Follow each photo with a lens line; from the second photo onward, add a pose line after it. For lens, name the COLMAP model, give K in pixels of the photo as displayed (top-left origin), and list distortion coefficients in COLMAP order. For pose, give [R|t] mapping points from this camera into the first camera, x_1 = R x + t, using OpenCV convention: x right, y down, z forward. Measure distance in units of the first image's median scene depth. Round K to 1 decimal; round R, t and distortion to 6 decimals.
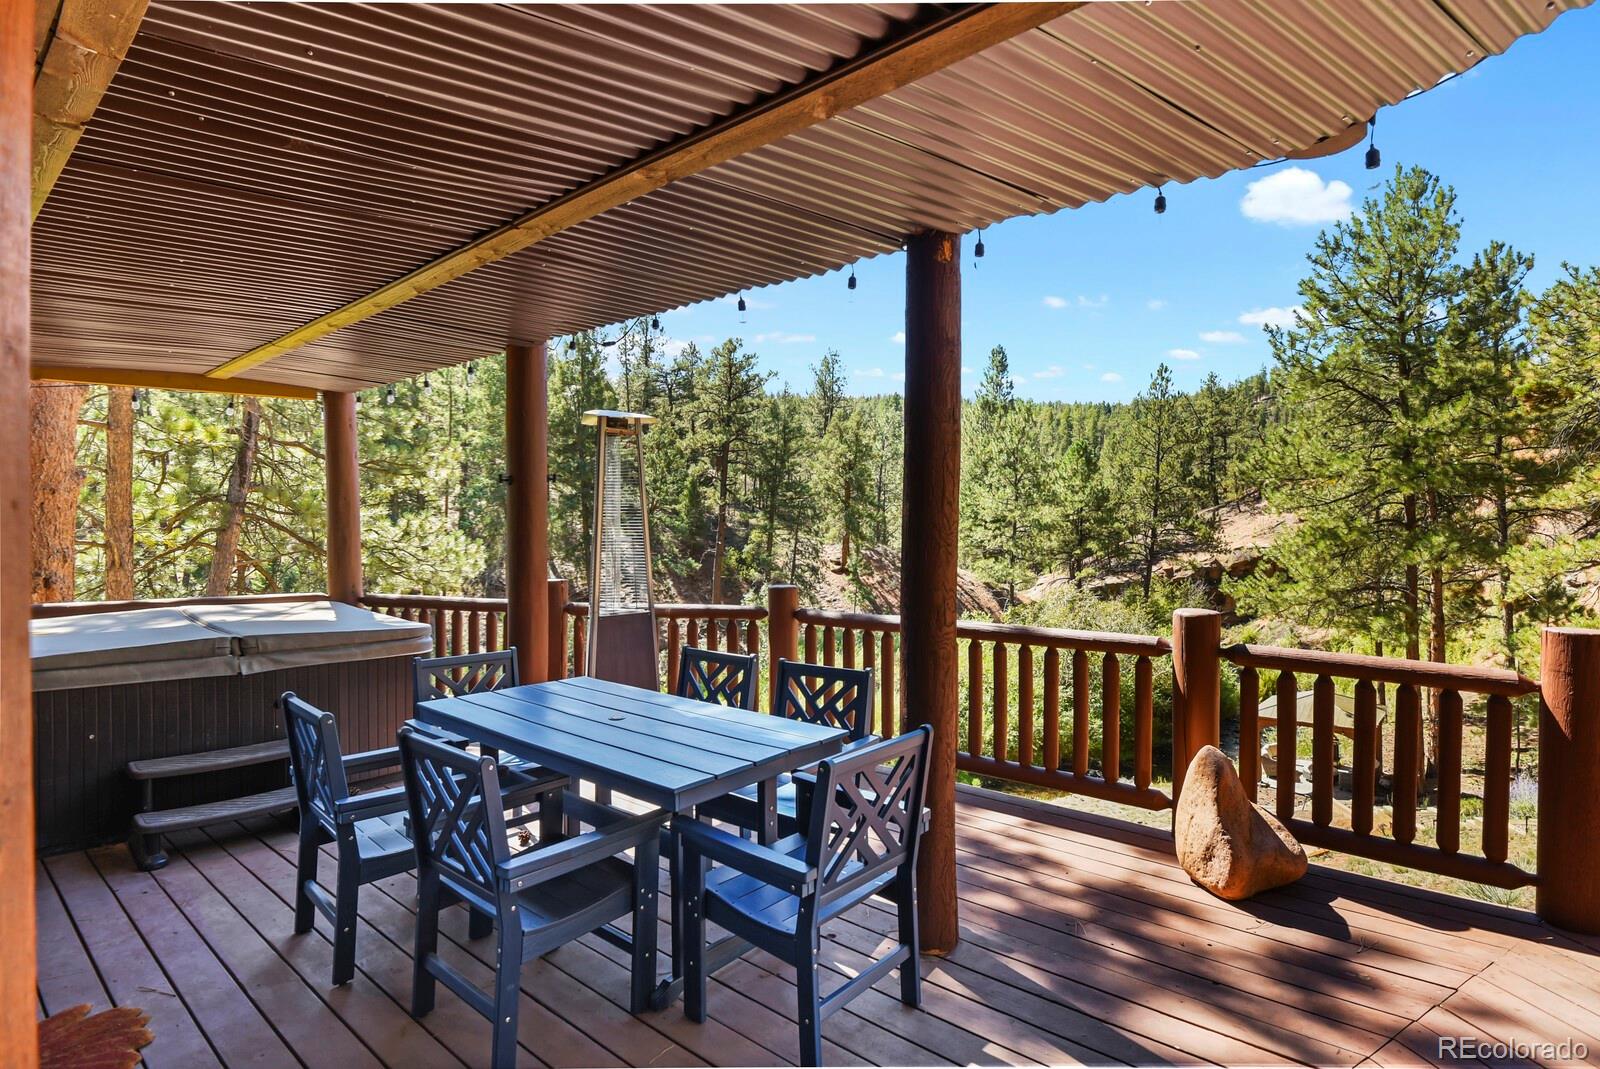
lens RADIAL K [[777.2, 0, 815.5], [0, 777.2, 536.9], [0, 0, 1]] dist [-0.012556, -0.000293]
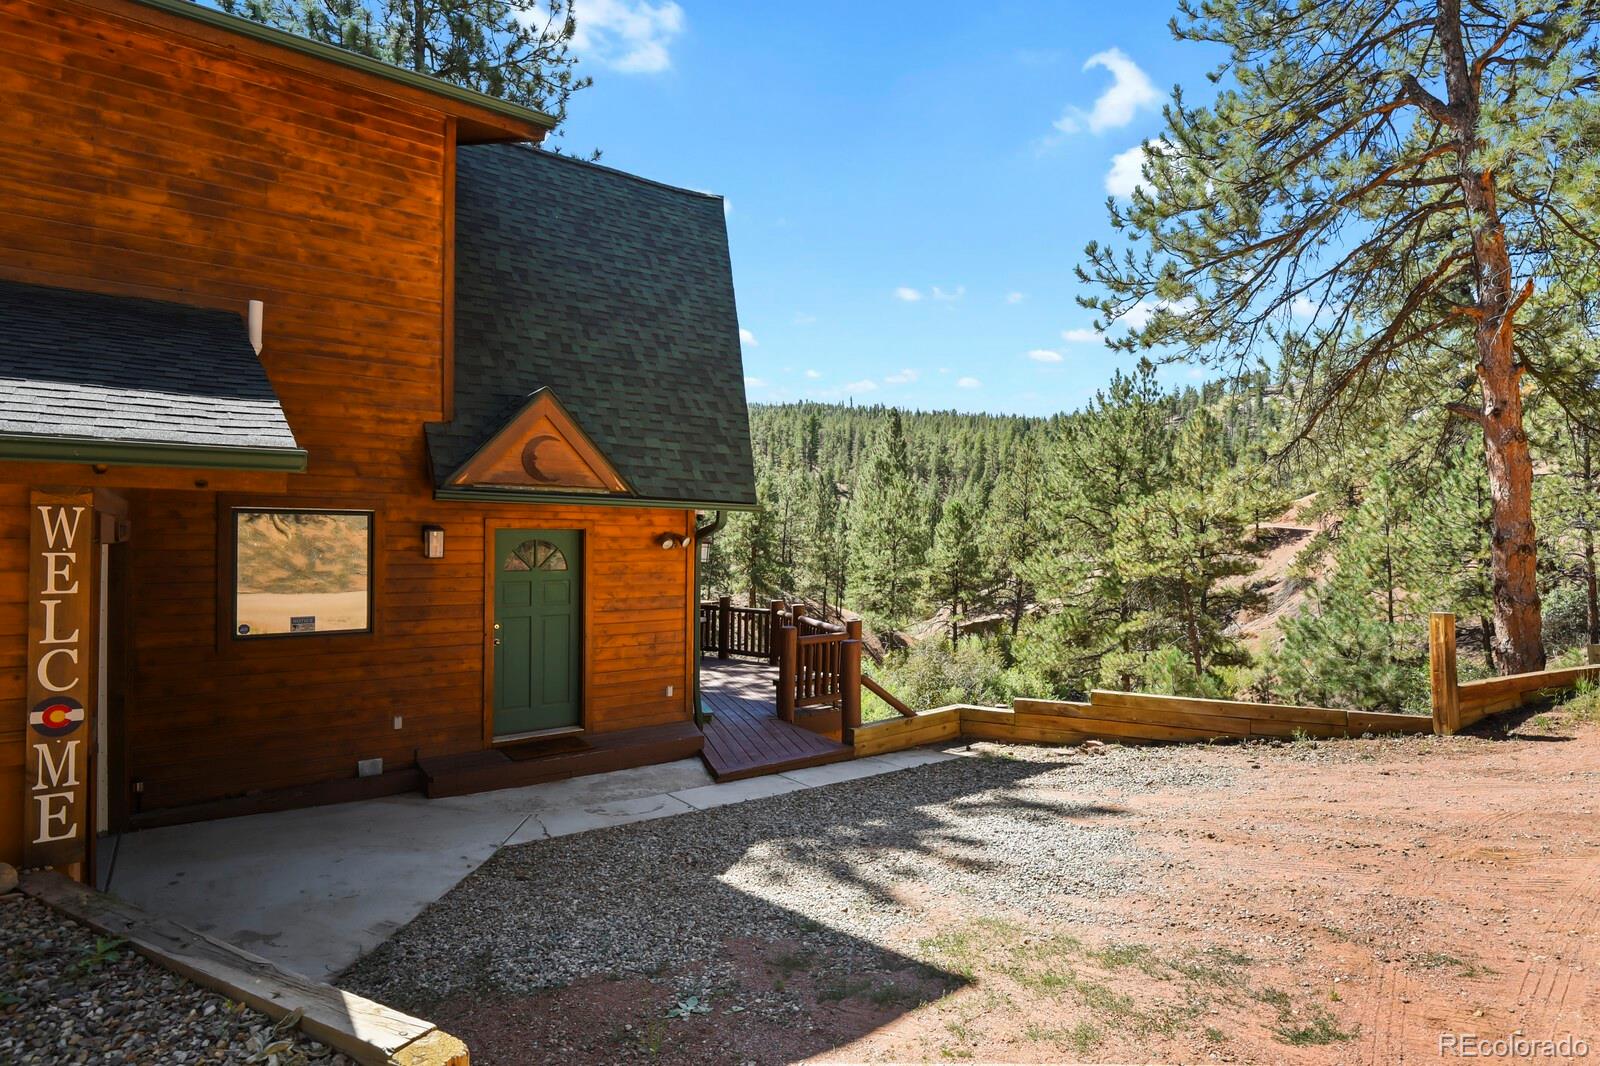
lens RADIAL K [[827.5, 0, 811.8], [0, 827.5, 539.7], [0, 0, 1]] dist [0.004638, -0.007933]
pose [[0.995788, 0.001590, 0.091669, 0.014222], [-0.001014, 0.999979, -0.006333, -0.067274], [-0.091678, 0.006213, 0.995769, -0.238365]]
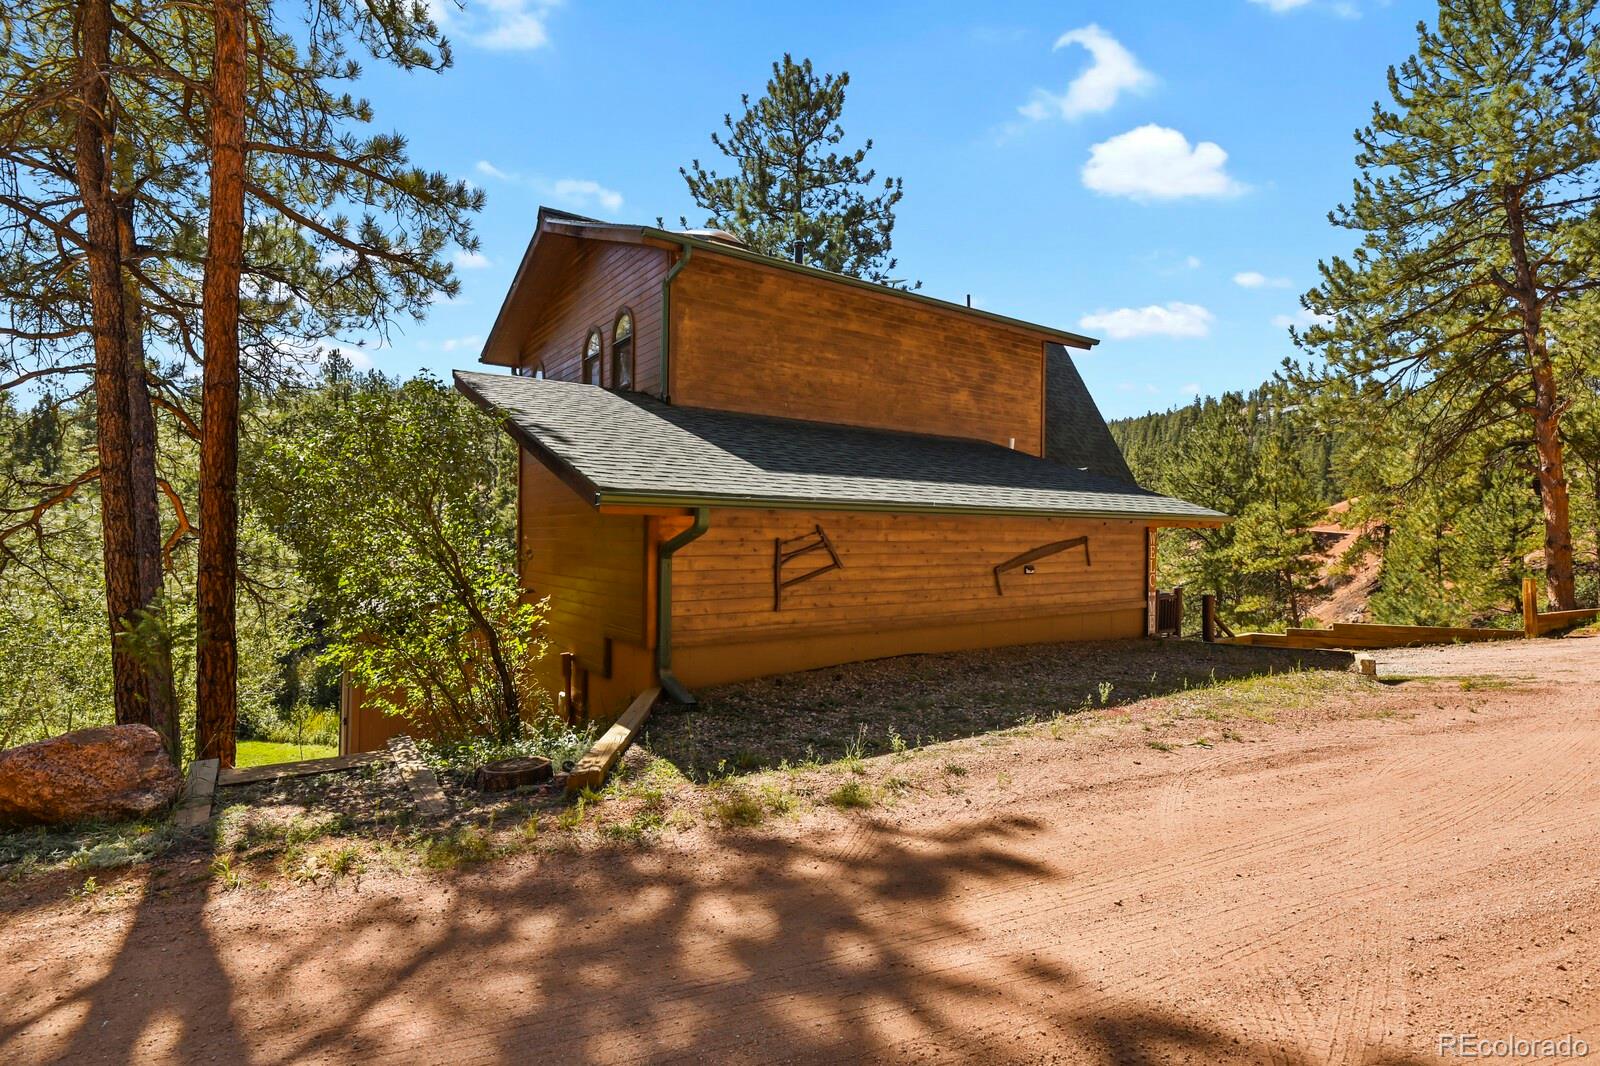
lens RADIAL K [[785.9, 0, 802.0], [0, 785.9, 540.4], [0, 0, 1]] dist [-0.018366, 0.000206]
pose [[0.998850, 0.002413, 0.047885, -0.143761], [-0.002056, 0.999970, -0.007501, -0.066427], [-0.047901, 0.007394, 0.998825, -0.374614]]
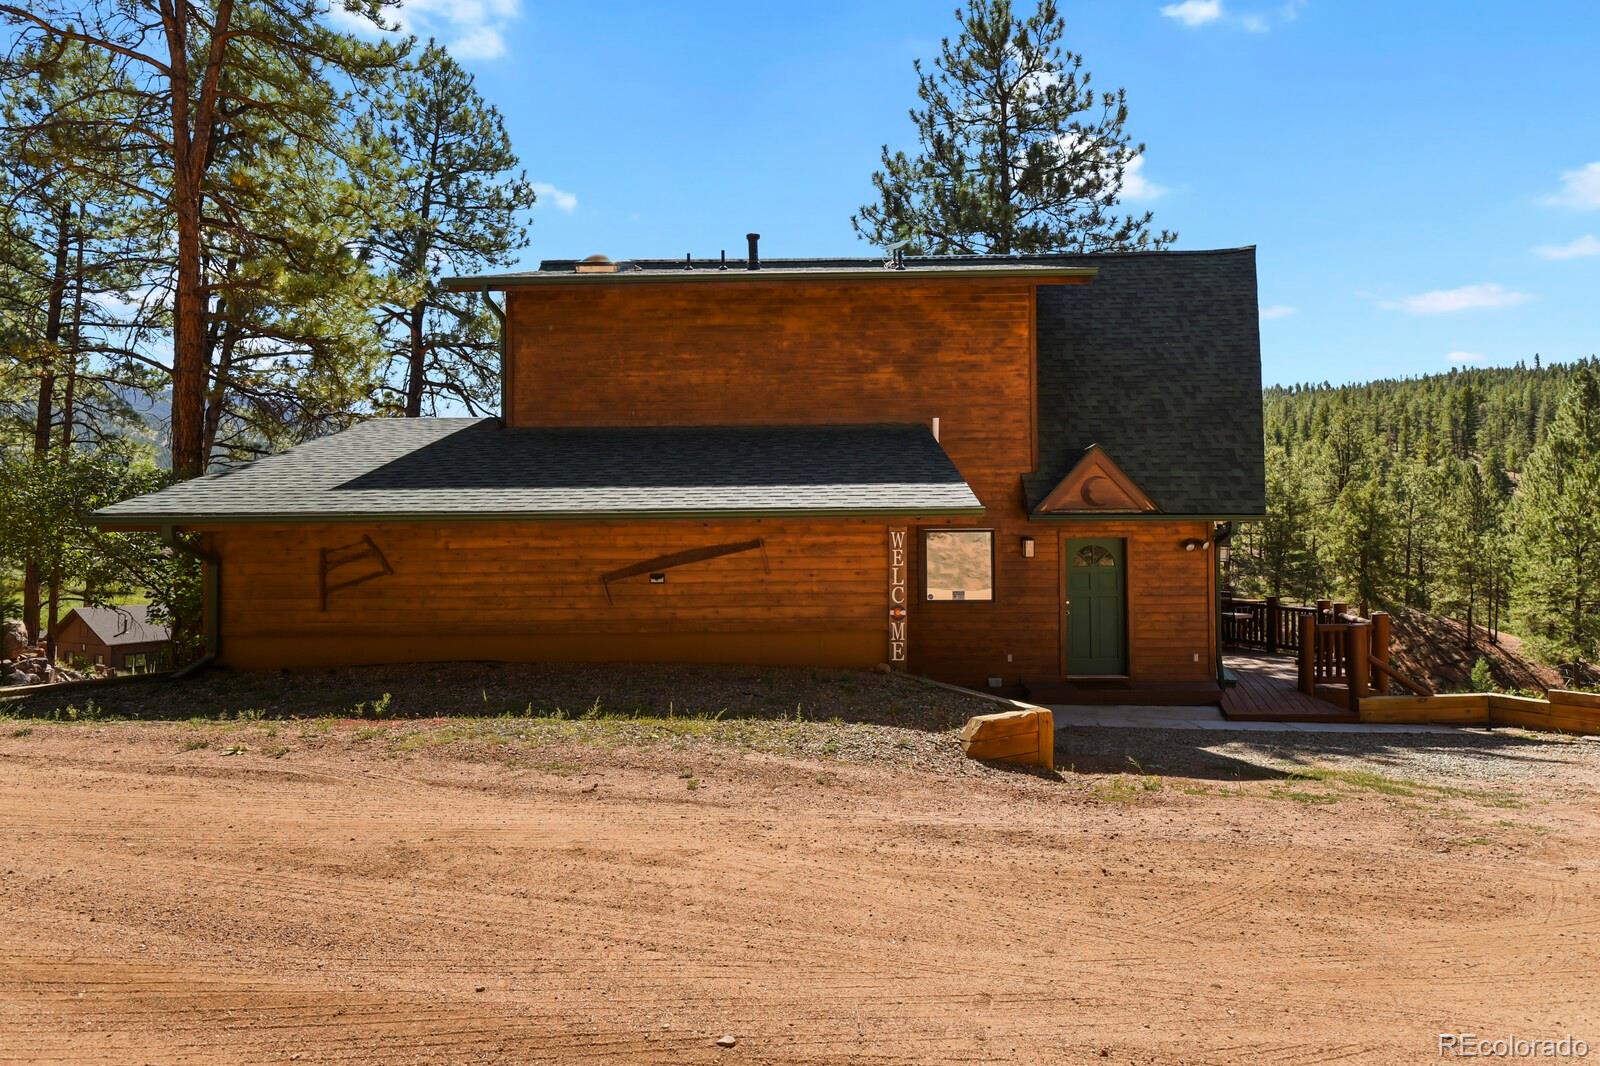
lens RADIAL K [[852.3, 0, 800.0], [0, 852.3, 533.0], [0, 0, 1]] dist [-0.003374, -0.001102]
pose [[0.834211, -0.022500, -0.550986, 0.040952], [0.006945, 0.999517, -0.030302, -0.064876], [0.551402, 0.021452, 0.833964, -0.325355]]
